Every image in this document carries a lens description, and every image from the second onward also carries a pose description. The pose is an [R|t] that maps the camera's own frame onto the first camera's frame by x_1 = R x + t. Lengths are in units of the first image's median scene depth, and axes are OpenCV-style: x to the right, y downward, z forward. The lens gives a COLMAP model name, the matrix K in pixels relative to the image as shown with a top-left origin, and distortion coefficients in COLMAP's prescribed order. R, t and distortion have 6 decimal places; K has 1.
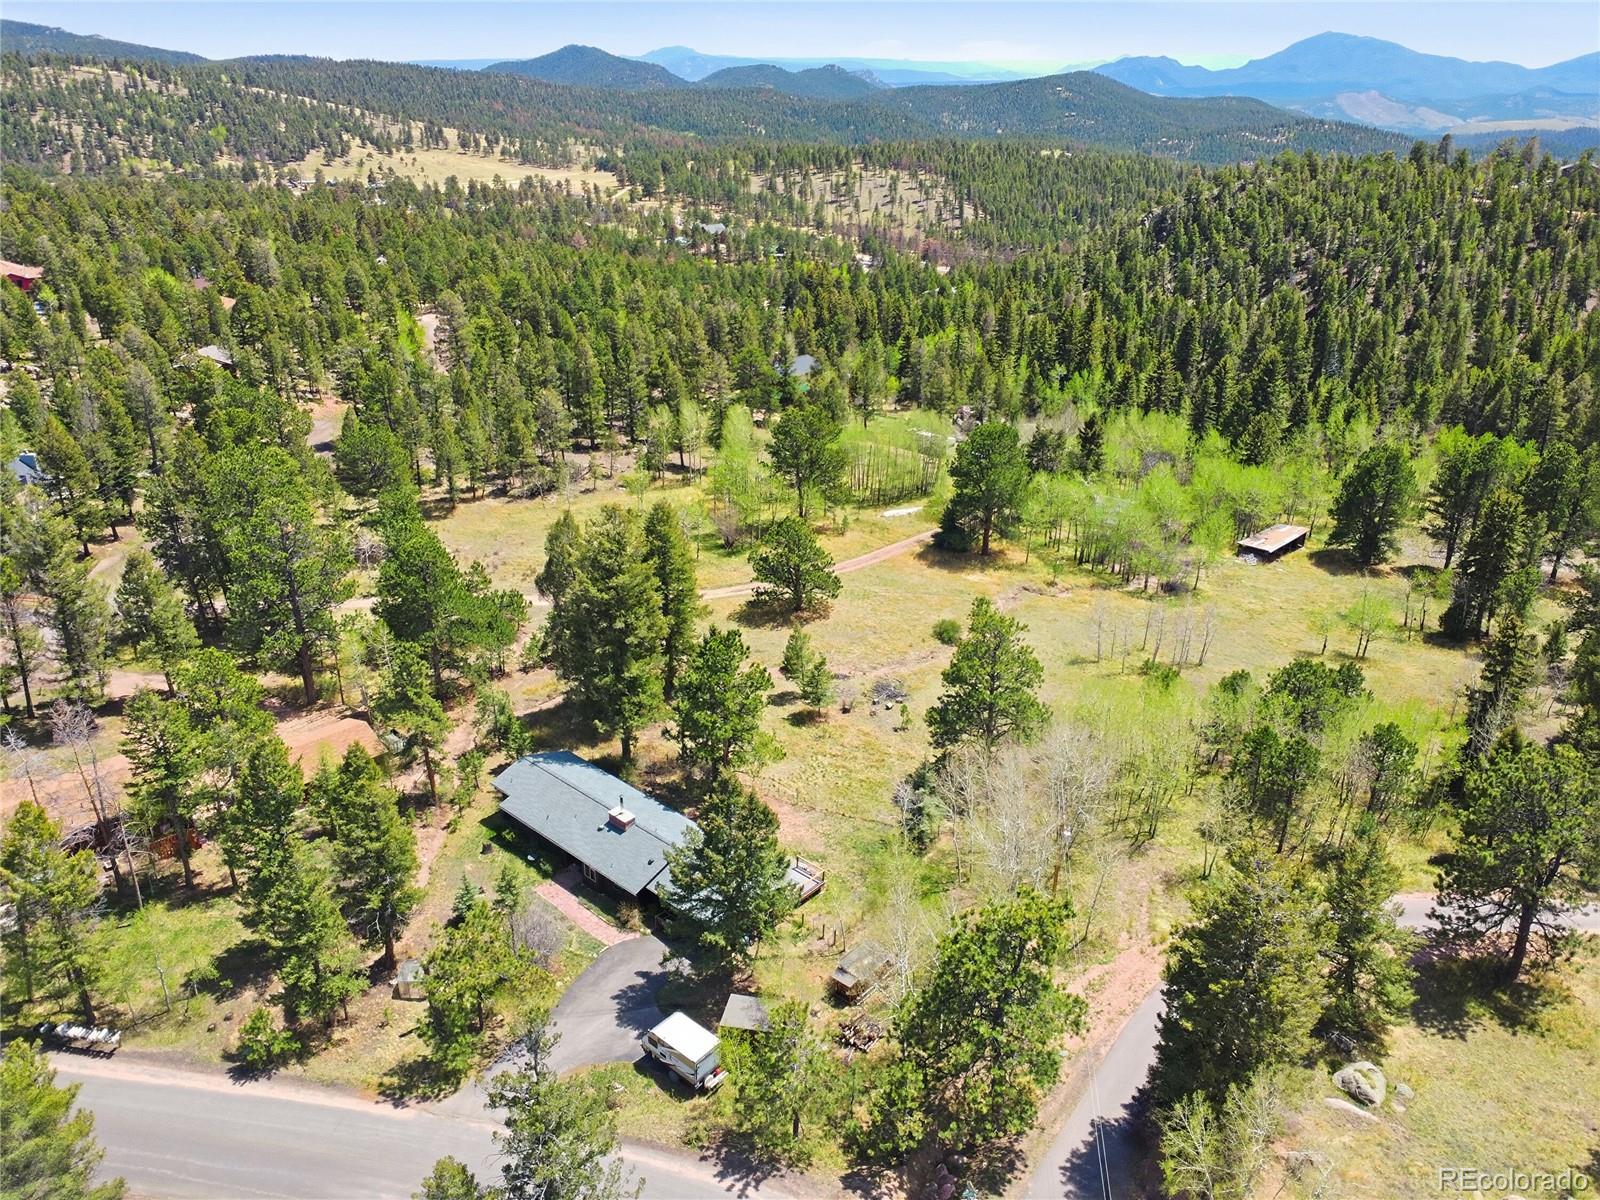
lens RADIAL K [[1202.7, 0, 799.0], [0, 1202.7, 605.8], [0, 0, 1]] dist [-0.001366, -0.000410]
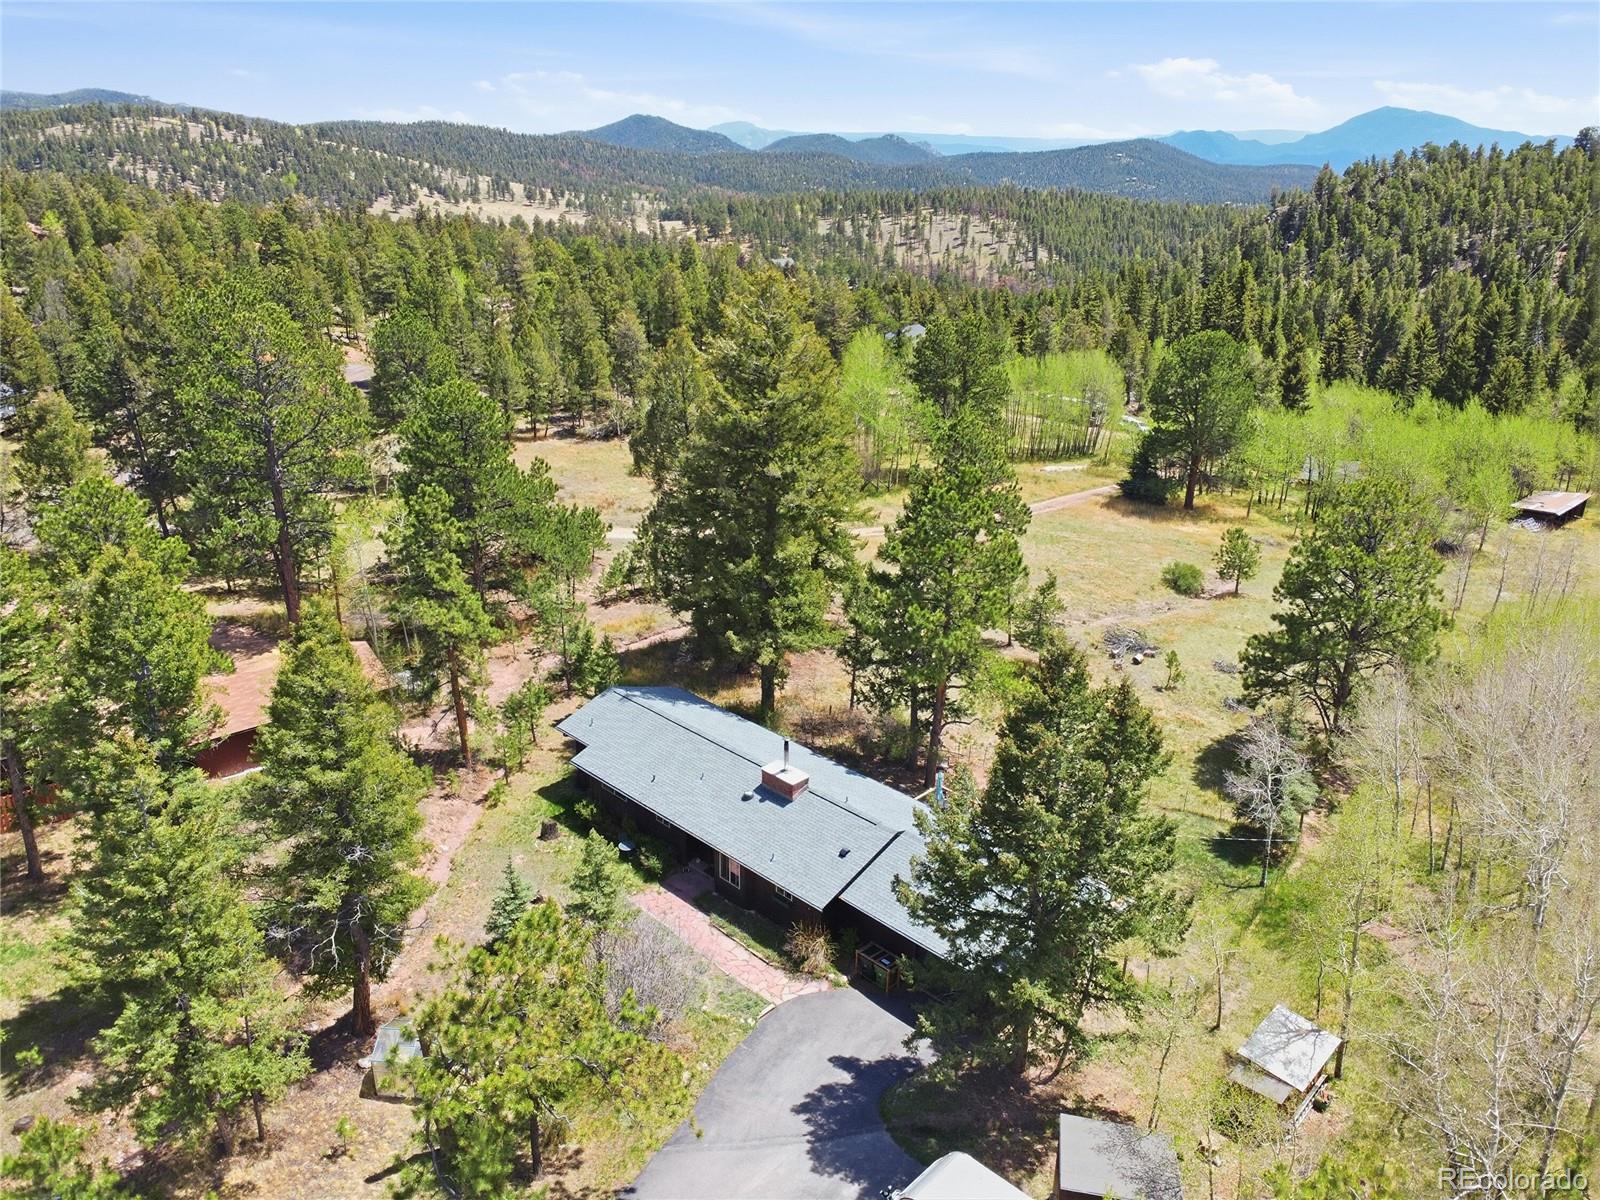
lens RADIAL K [[1202.7, 0, 795.6], [0, 1202.7, 603.6], [0, 0, 1]] dist [-0.001366, -0.000410]
pose [[0.998912, 0.016276, -0.043699, -0.061596], [-0.018699, 0.998277, -0.055620, 0.064911], [0.042718, 0.056377, 0.997495, 0.220692]]
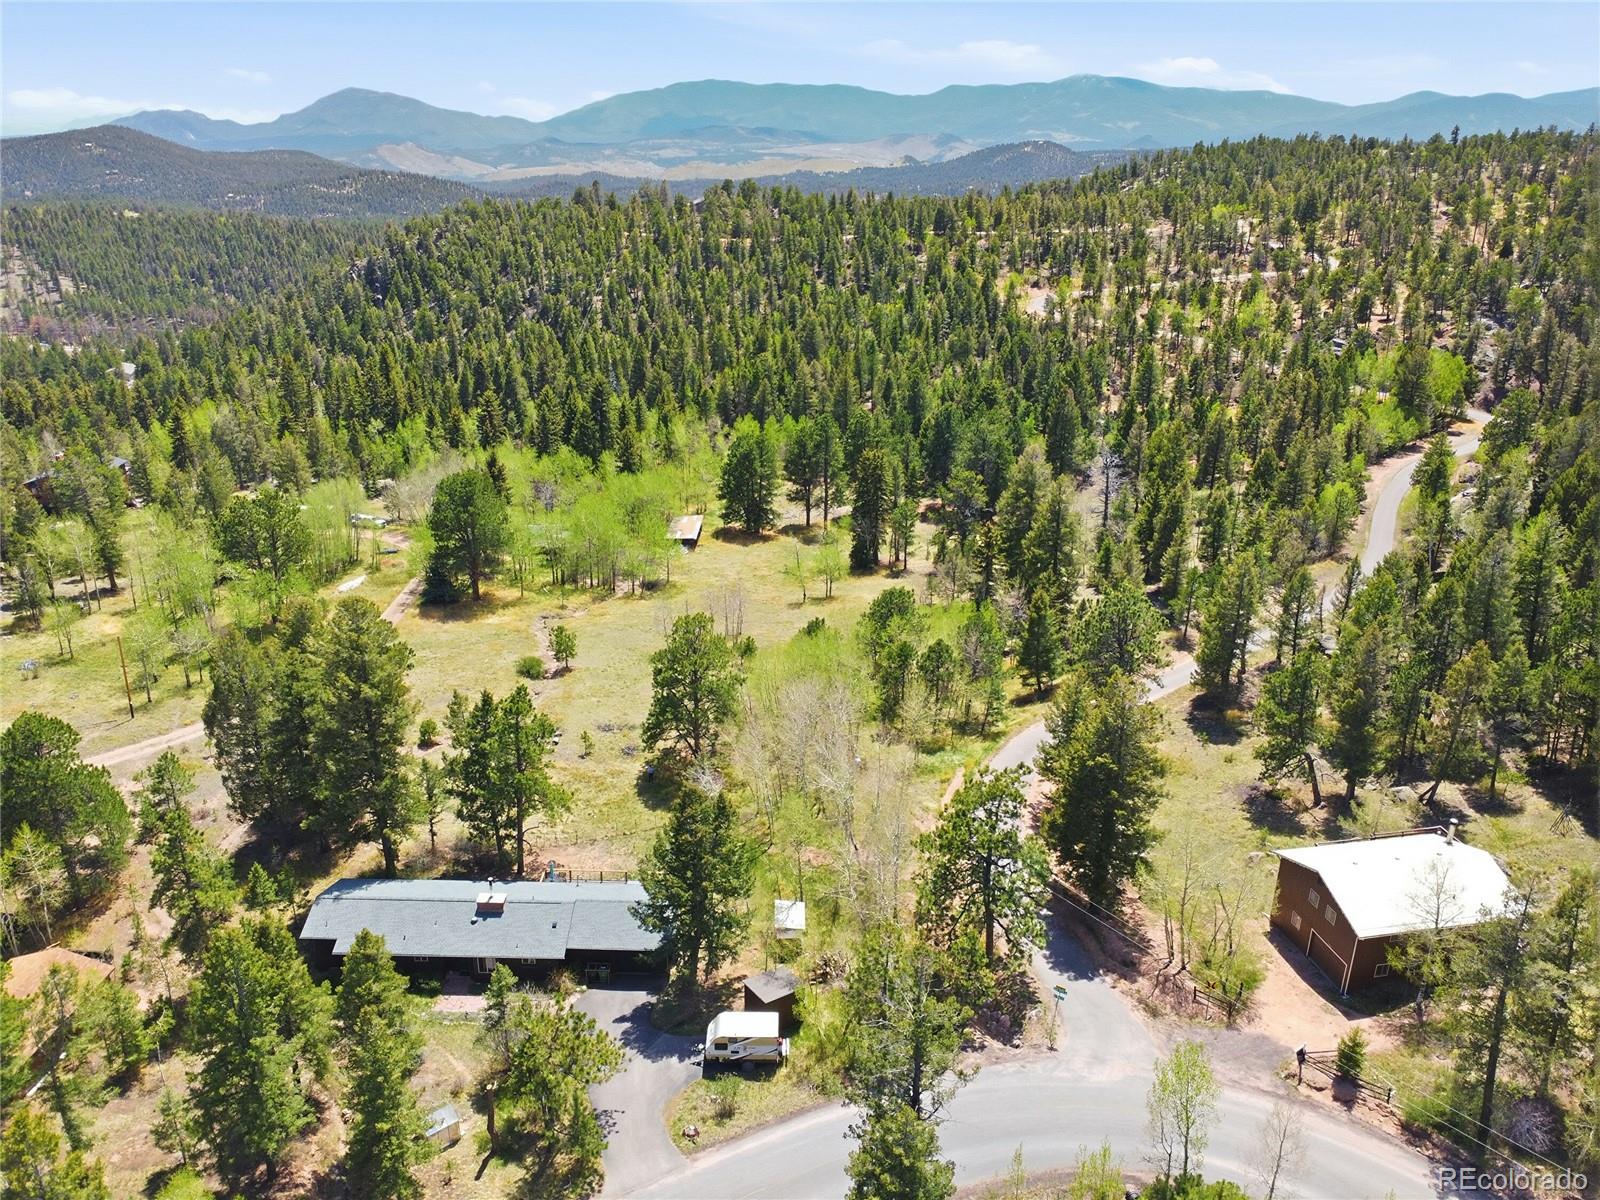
lens RADIAL K [[1202.7, 0, 810.4], [0, 1202.7, 604.4], [0, 0, 1]] dist [-0.001366, -0.000410]
pose [[0.751926, -0.245099, 0.611992, -0.252282], [0.268661, 0.961661, 0.055047, -0.018857], [-0.602020, 0.123027, 0.788946, 0.031359]]
